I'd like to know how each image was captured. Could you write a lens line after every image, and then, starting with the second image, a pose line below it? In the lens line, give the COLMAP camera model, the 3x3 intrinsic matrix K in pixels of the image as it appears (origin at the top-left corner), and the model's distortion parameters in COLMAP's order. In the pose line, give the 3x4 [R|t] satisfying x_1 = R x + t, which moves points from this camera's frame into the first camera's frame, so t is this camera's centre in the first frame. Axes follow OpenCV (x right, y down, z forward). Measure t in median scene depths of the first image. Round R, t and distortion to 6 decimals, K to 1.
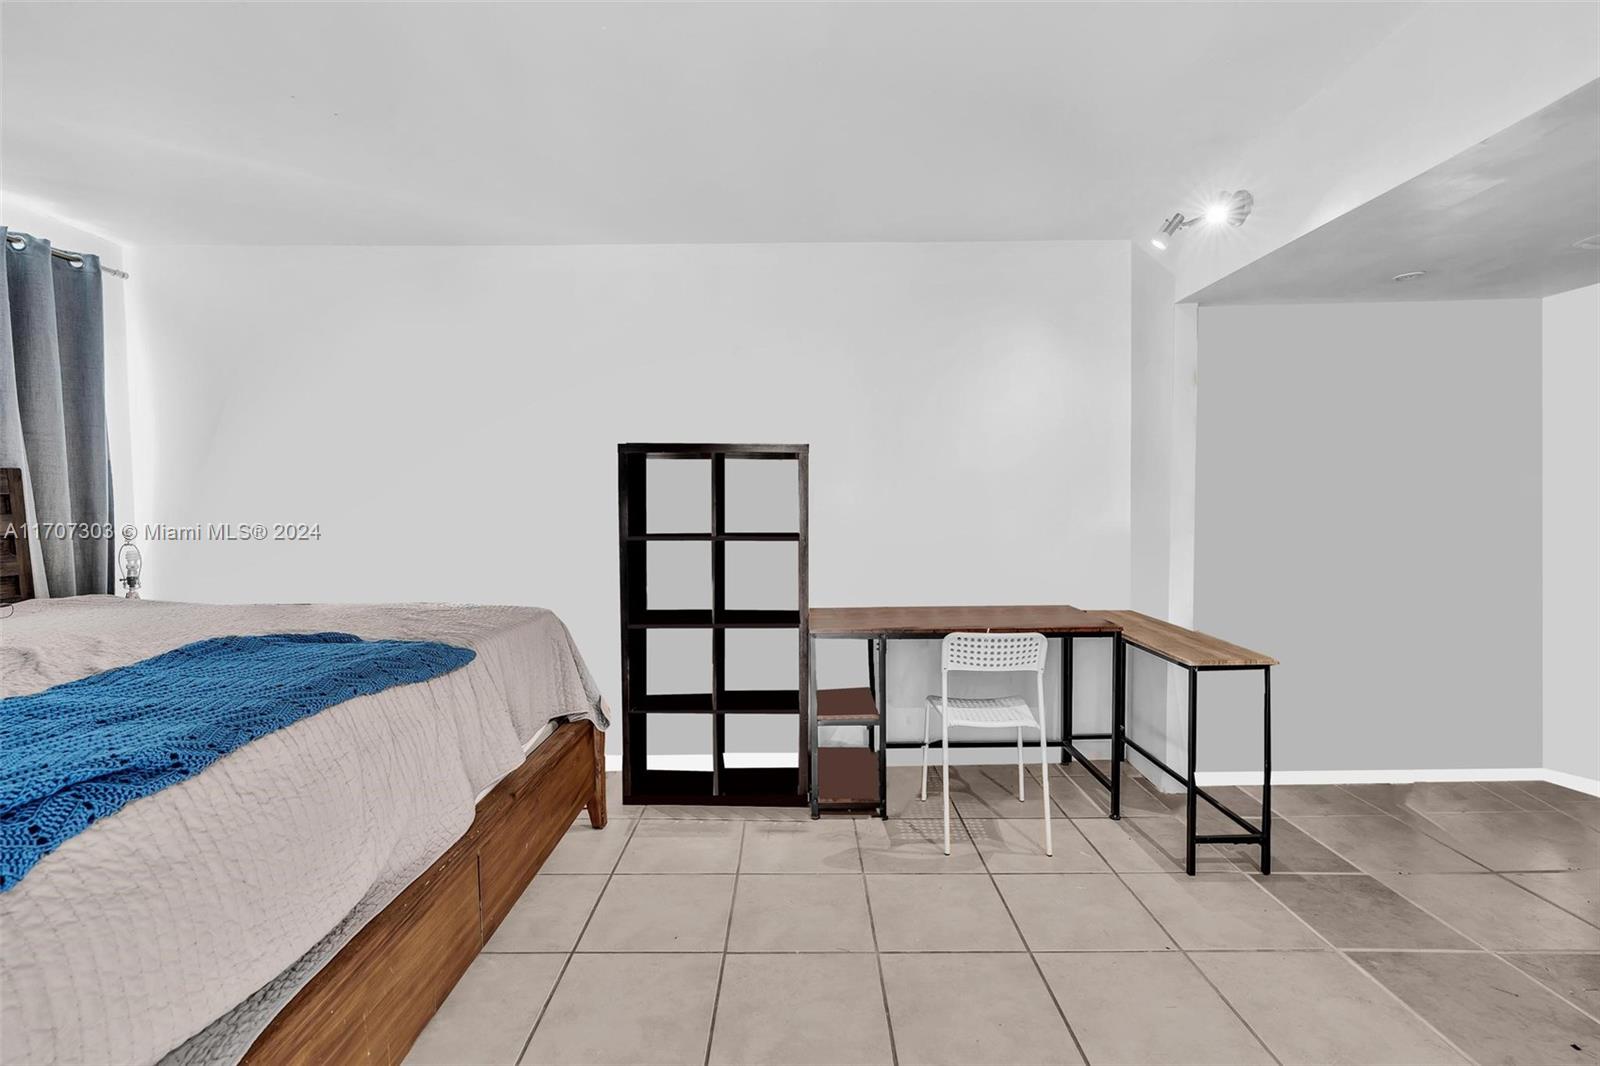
lens RADIAL K [[714.4, 0, 797.5], [0, 714.4, 556.2], [0, 0, 1]] dist [-0.015641, 0.006275]
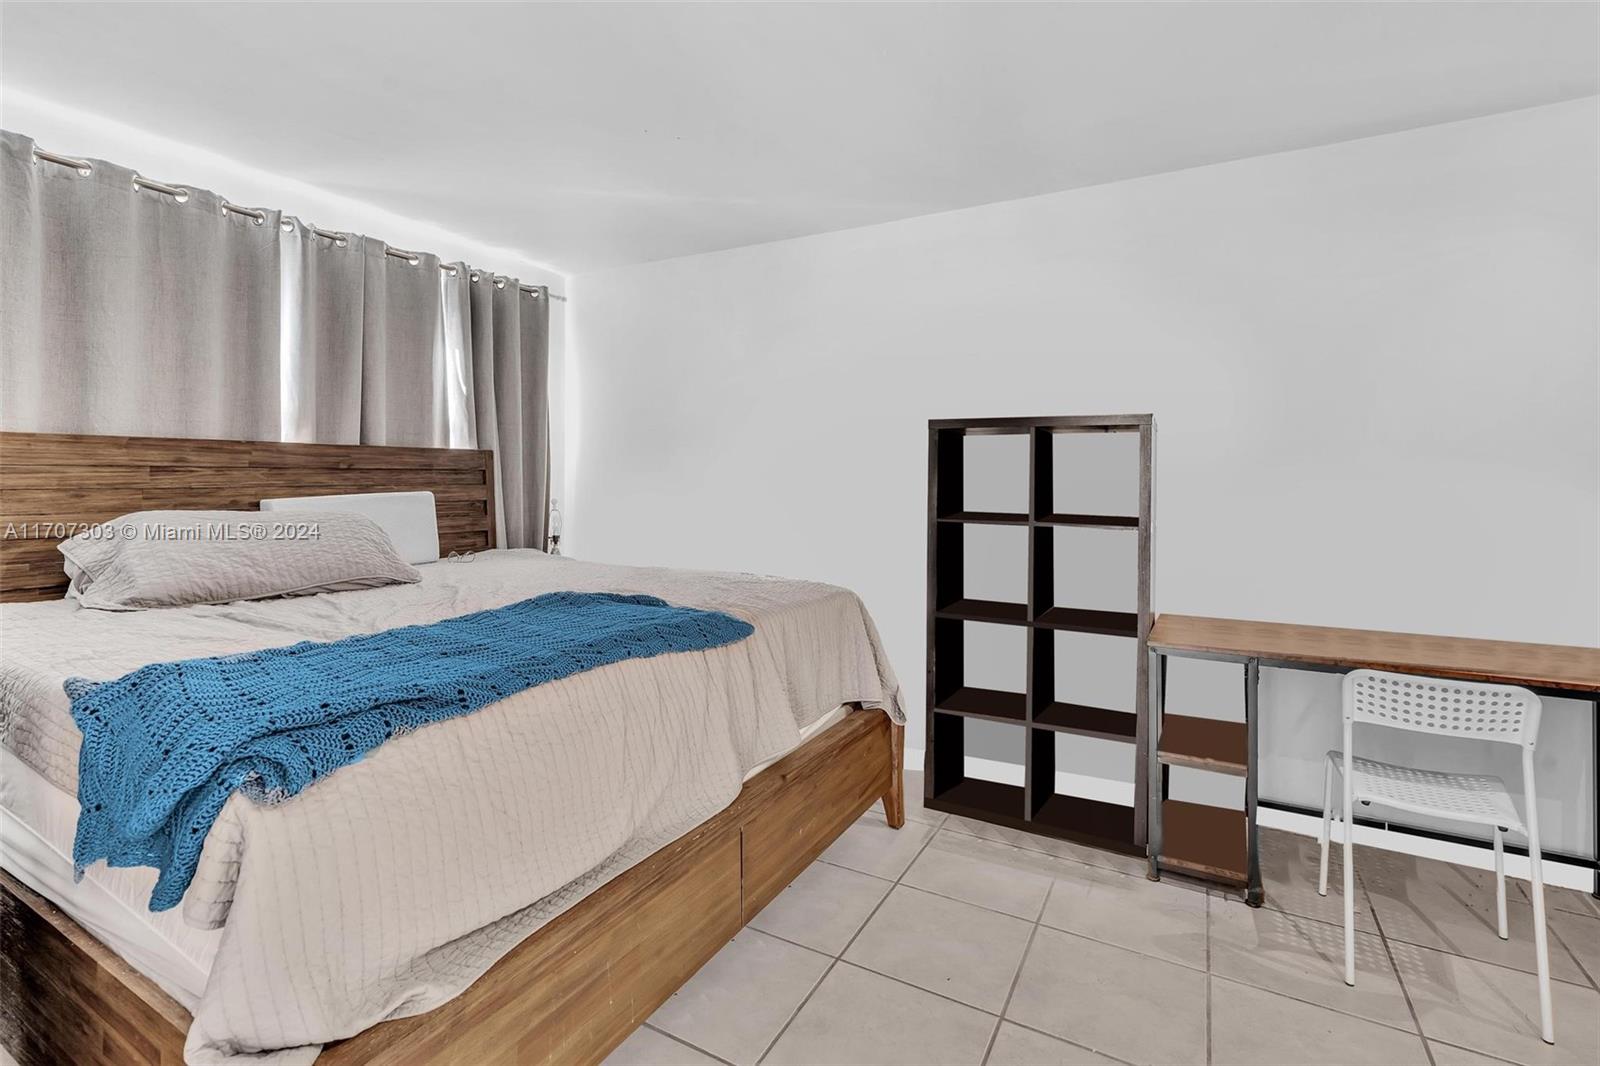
lens RADIAL K [[738.9, 0, 789.6], [0, 738.9, 501.0], [0, 0, 1]] dist [-0.003775, 0.000774]
pose [[0.871811, 0.023649, -0.489272, 0.076311], [-0.047380, 0.998222, -0.036175, -0.006451], [0.487546, 0.054720, 0.871381, 0.072739]]
